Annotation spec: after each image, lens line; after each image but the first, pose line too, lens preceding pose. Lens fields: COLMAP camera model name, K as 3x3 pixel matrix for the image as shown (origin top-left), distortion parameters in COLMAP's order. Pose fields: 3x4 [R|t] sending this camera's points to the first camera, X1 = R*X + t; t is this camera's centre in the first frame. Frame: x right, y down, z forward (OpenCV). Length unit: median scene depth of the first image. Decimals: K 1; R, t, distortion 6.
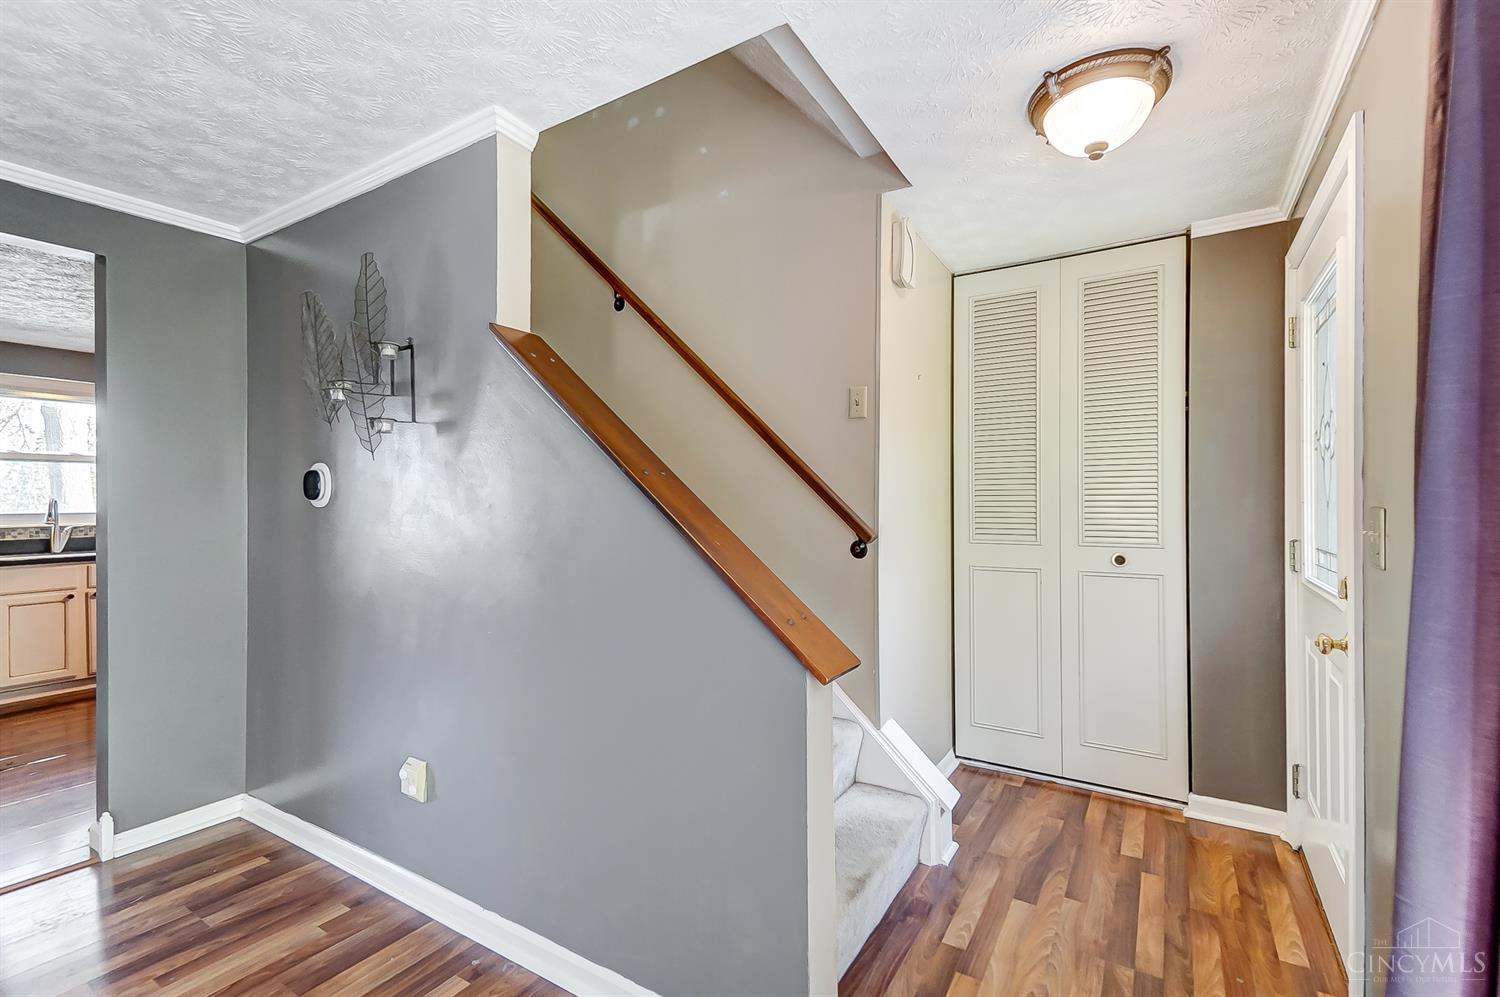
lens RADIAL K [[662.8, 0, 752.8], [0, 662.8, 495.6], [0, 0, 1]] dist [0.036397, -0.015351]
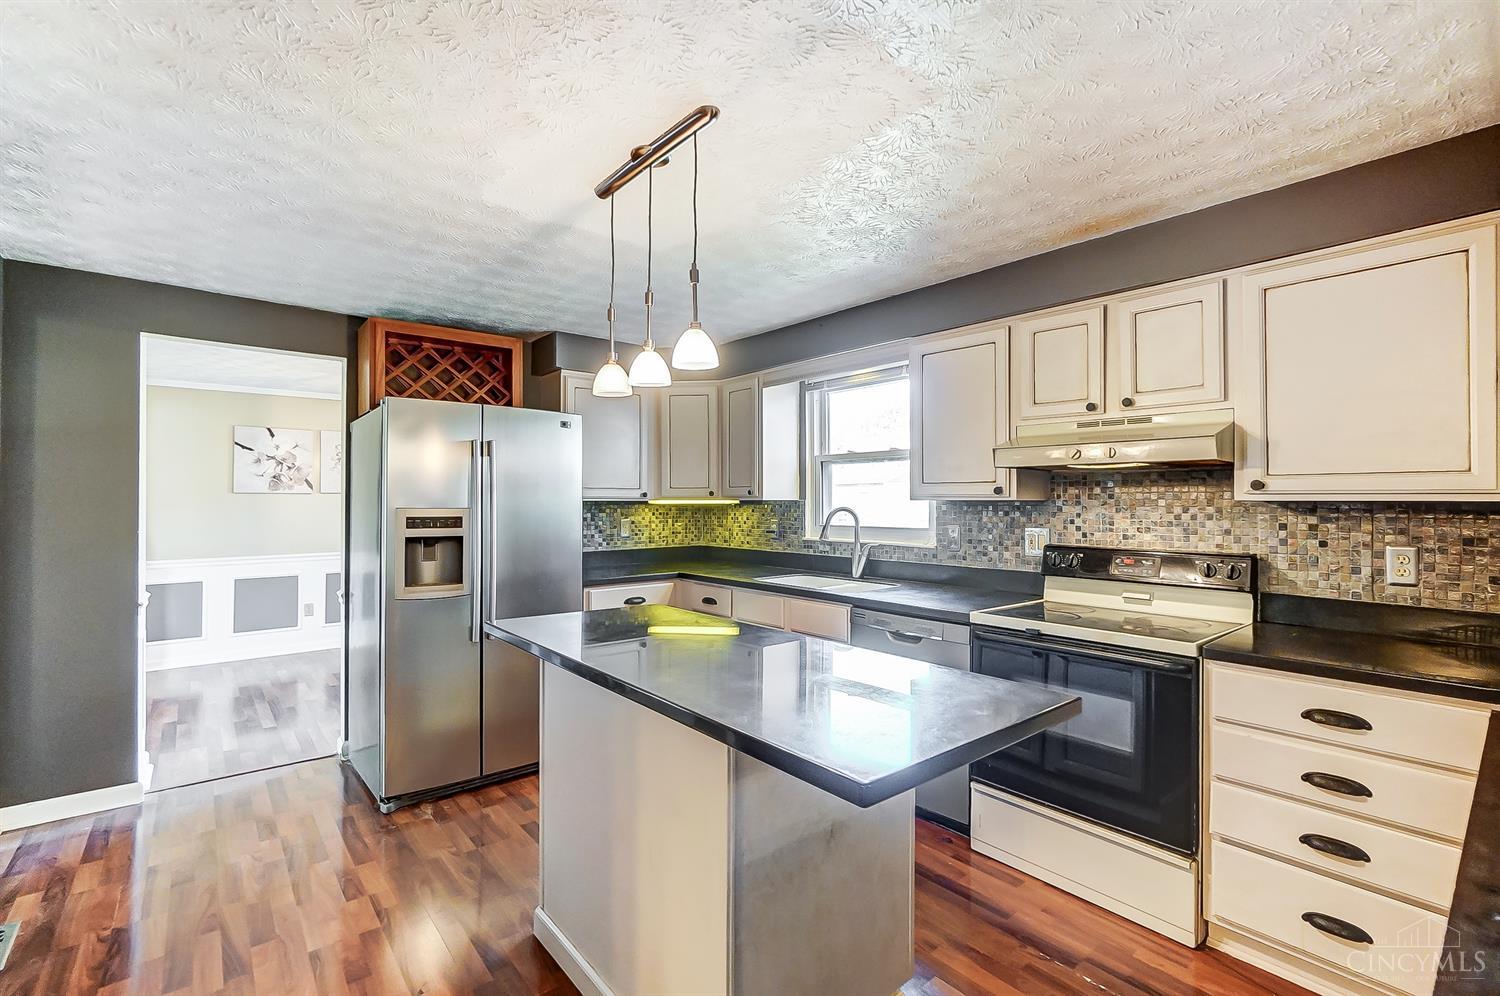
lens RADIAL K [[671.1, 0, 746.1], [0, 671.1, 487.6], [0, 0, 1]] dist [-0.022154, 0.009893]
pose [[-0.306041, -0.011811, -0.951945, -0.273380], [0.007029, 0.999868, -0.014666, -0.009787], [0.951993, -0.011179, -0.305917, 1.207991]]
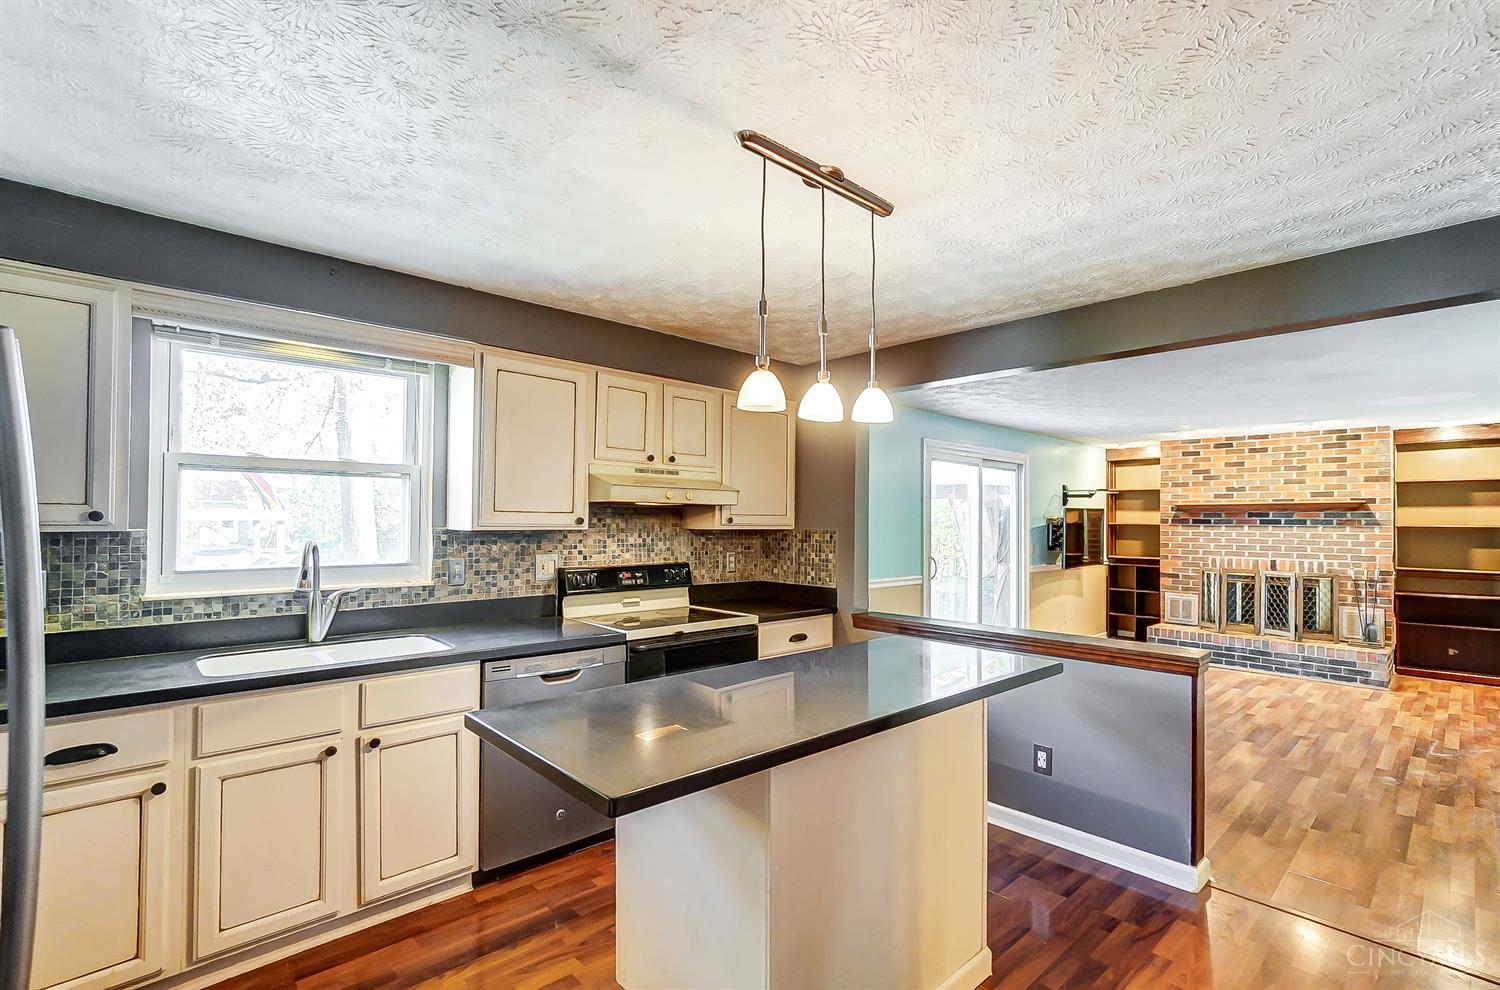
lens RADIAL K [[680.7, 0, 756.5], [0, 680.7, 511.6], [0, 0, 1]] dist [-0.029910, 0.014587]
pose [[0.965793, 0.014126, -0.258931, -0.594103], [-0.014875, 0.999889, -0.000932, -0.026402], [0.258889, 0.004751, 0.965895, 0.616142]]
